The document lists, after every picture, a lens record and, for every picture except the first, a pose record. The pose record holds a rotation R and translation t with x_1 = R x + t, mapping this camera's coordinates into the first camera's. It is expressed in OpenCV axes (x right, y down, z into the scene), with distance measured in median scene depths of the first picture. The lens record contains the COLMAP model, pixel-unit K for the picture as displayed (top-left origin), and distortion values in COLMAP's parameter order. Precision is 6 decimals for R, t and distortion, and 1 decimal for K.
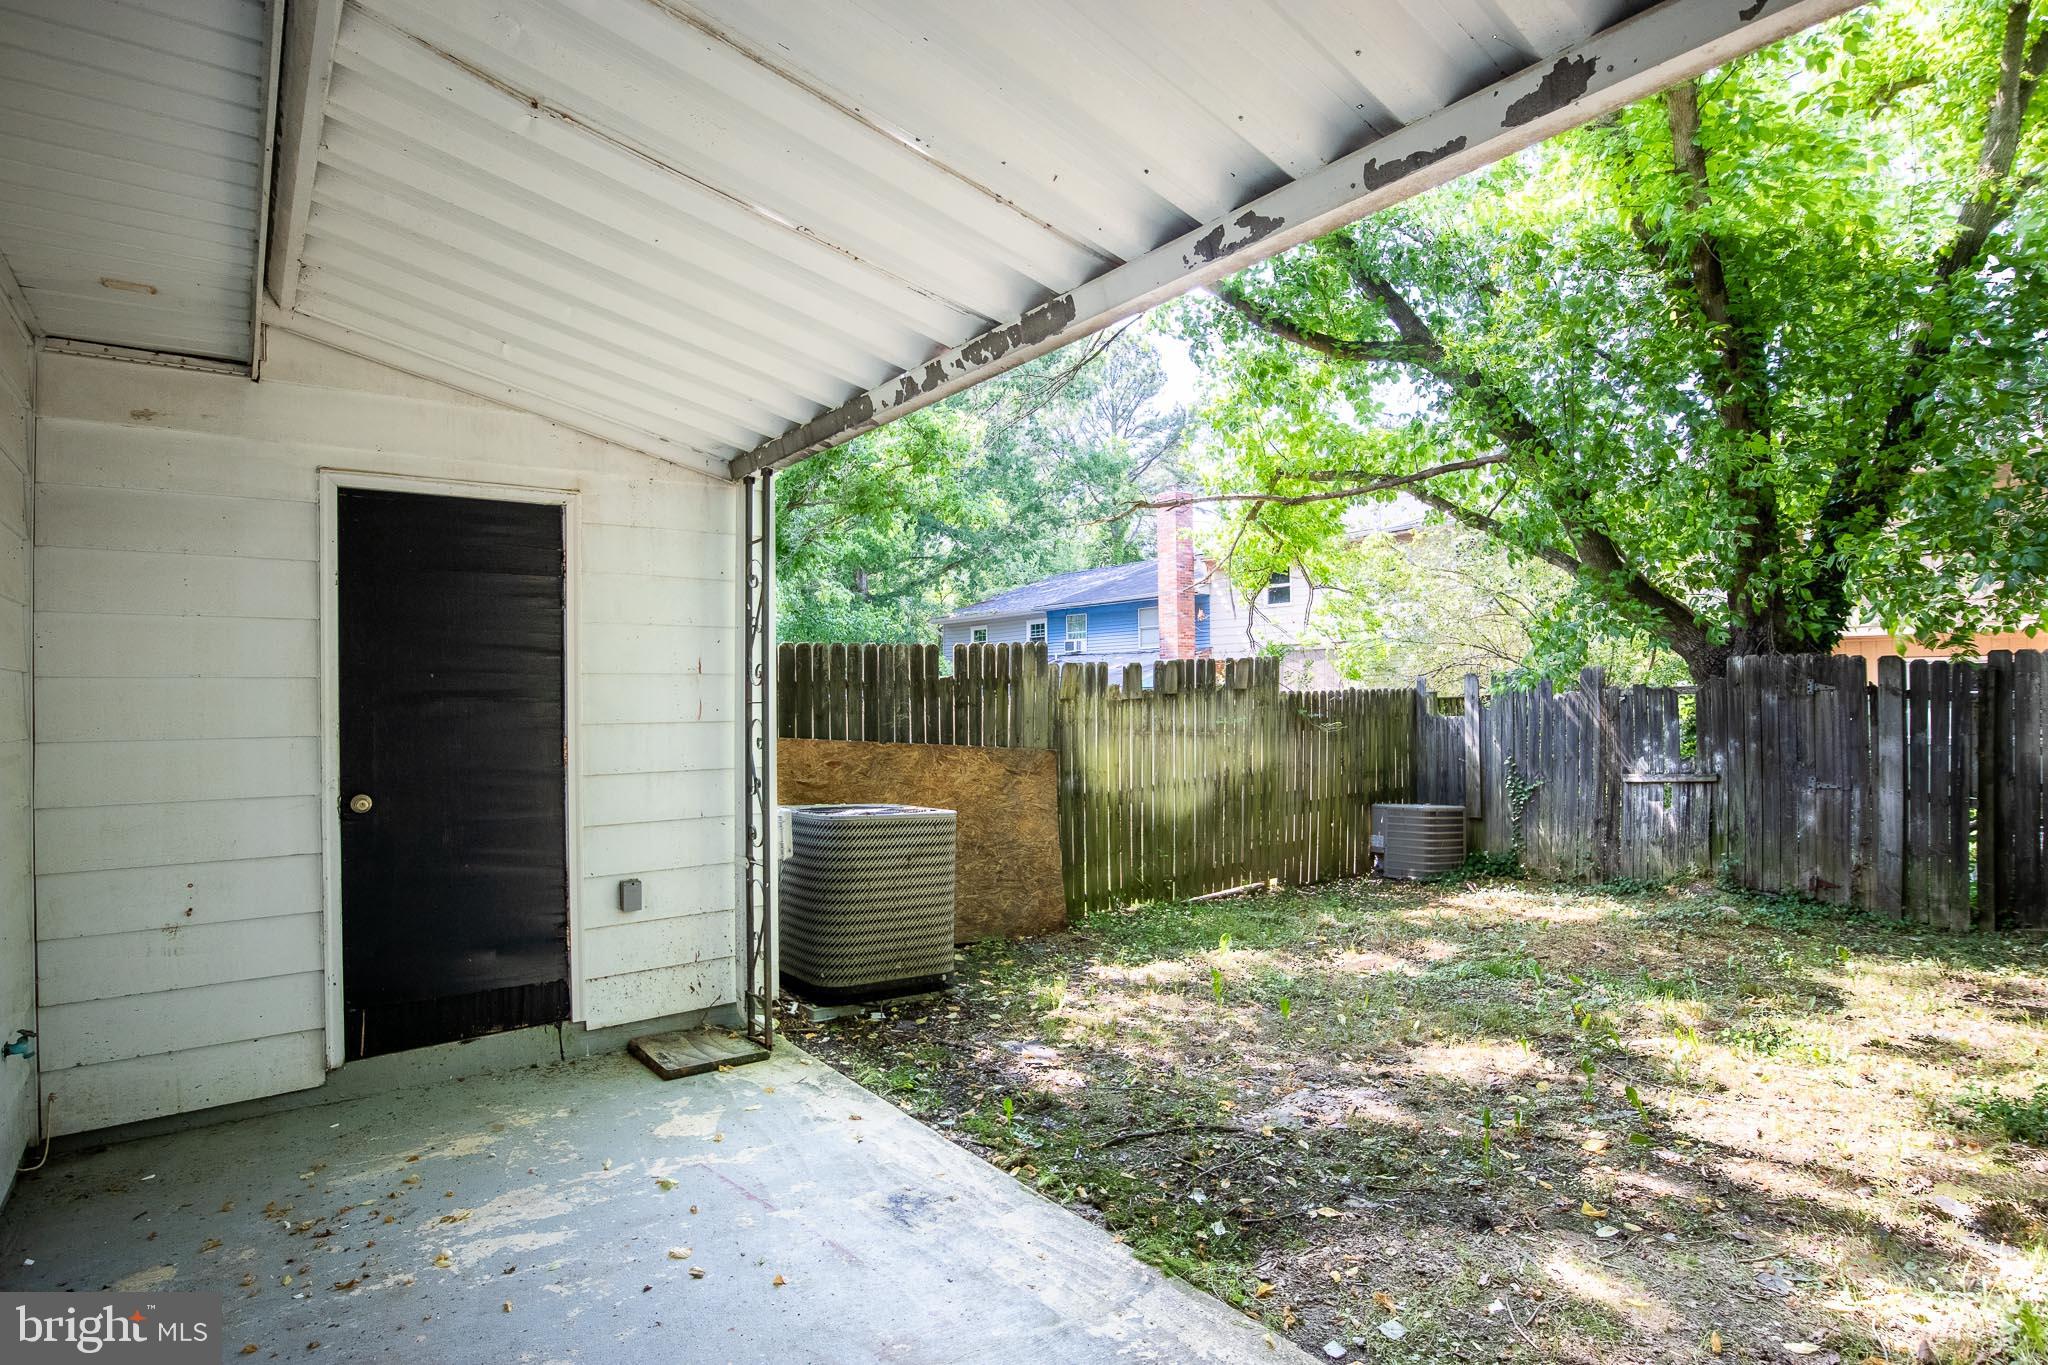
lens RADIAL K [[1034.7, 0, 1024.0], [0, 1034.7, 682.5], [0, 0, 1]] dist [-0.048758, 0.018126]
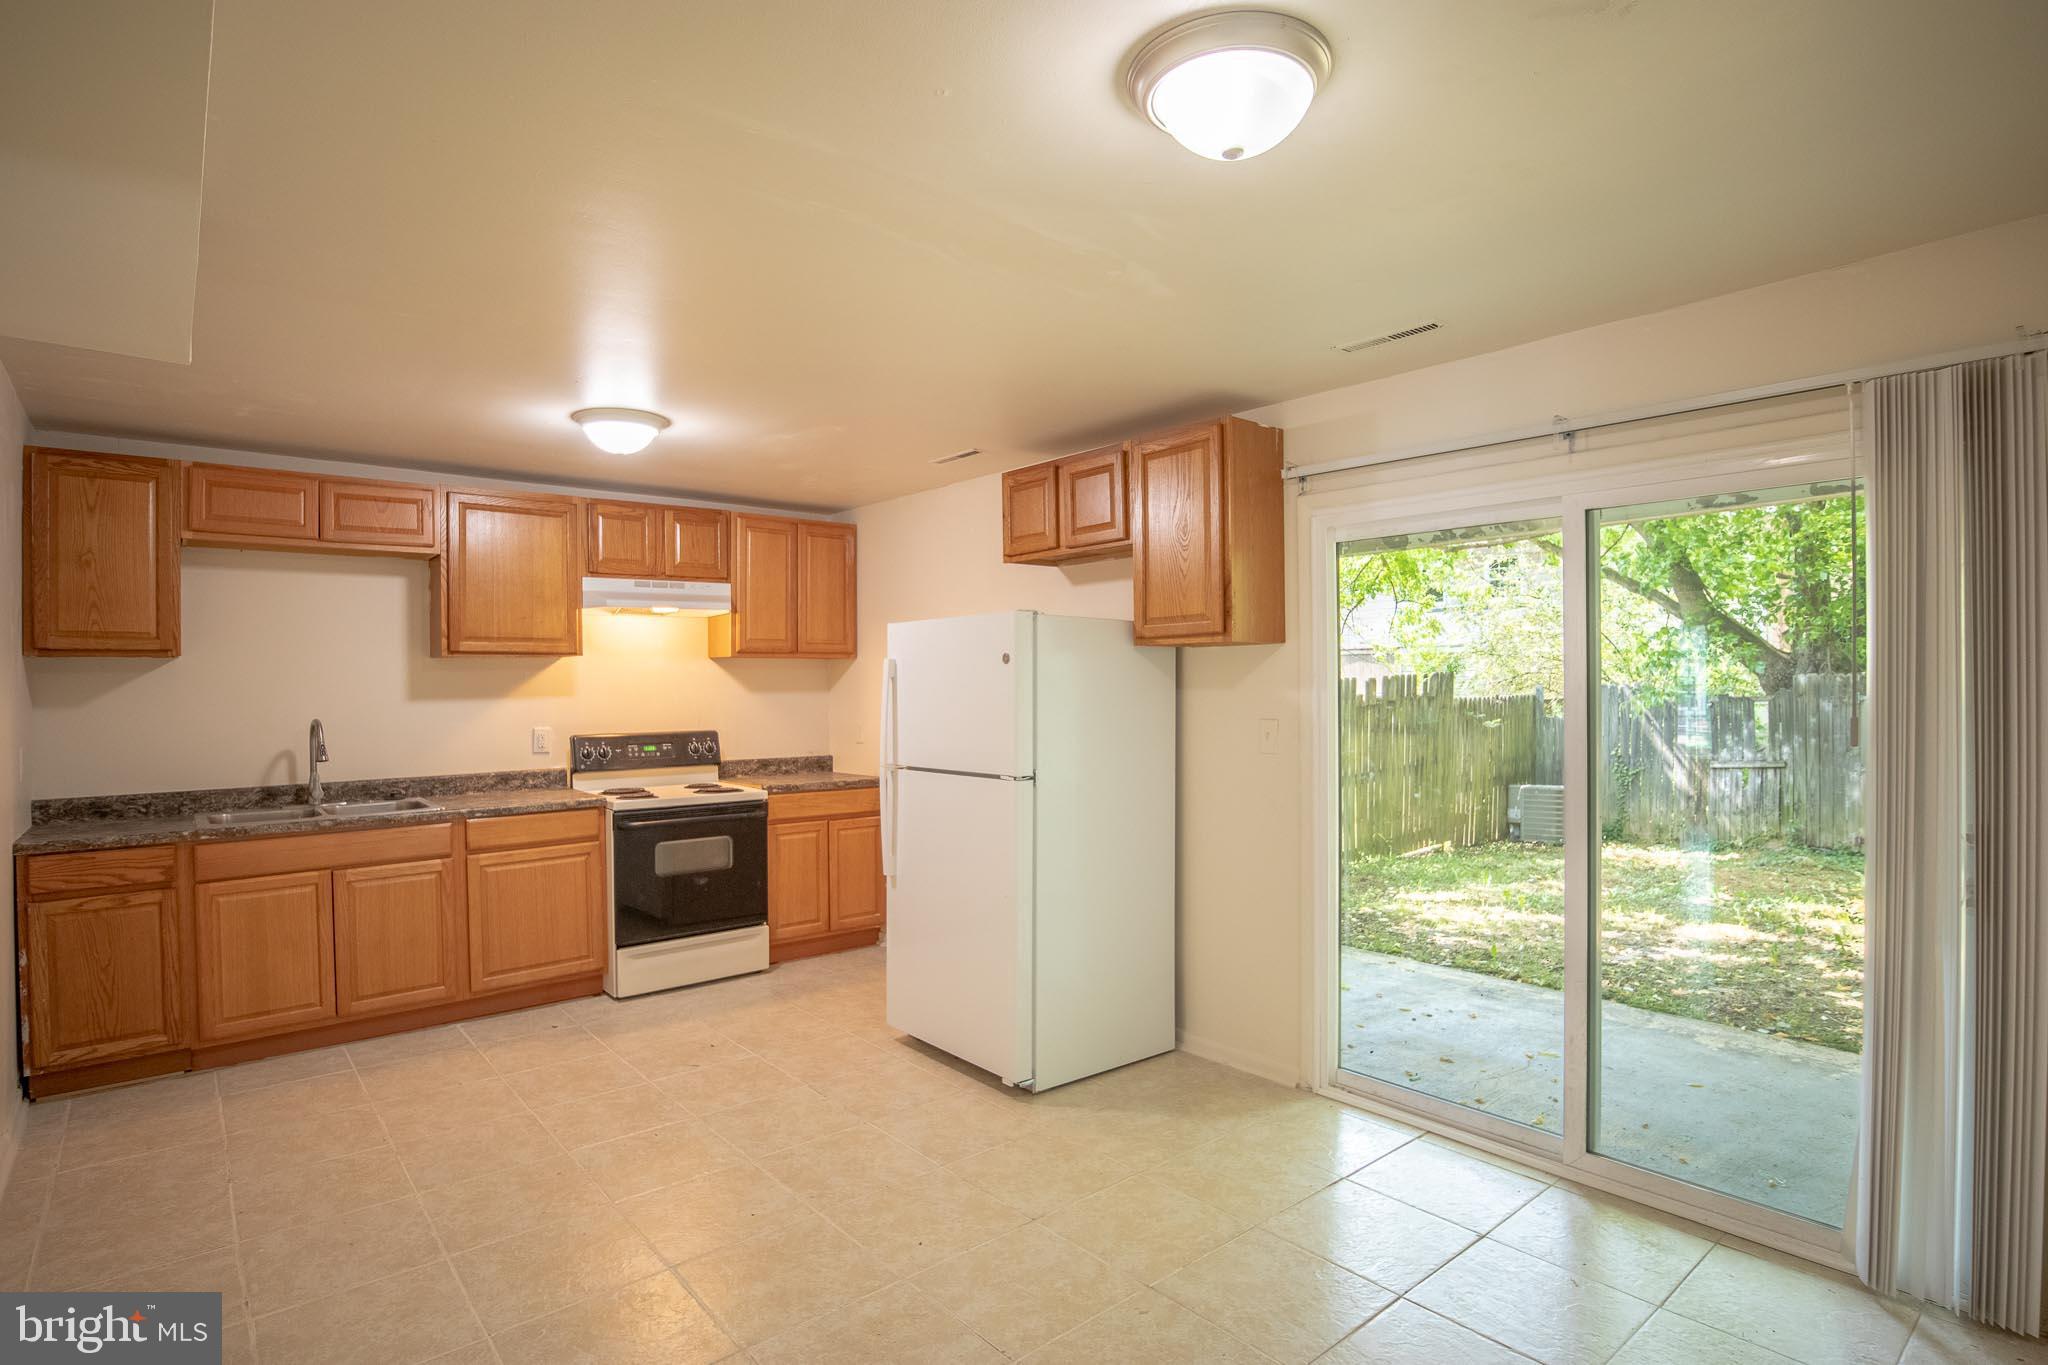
lens RADIAL K [[1034.7, 0, 1024.0], [0, 1034.7, 682.5], [0, 0, 1]] dist [-0.048758, 0.018126]
pose [[0.998950, 0.004952, 0.045546, -0.381249], [-0.005329, 0.999952, 0.008168, -0.019870], [-0.045504, -0.008403, 0.998929, -0.290842]]
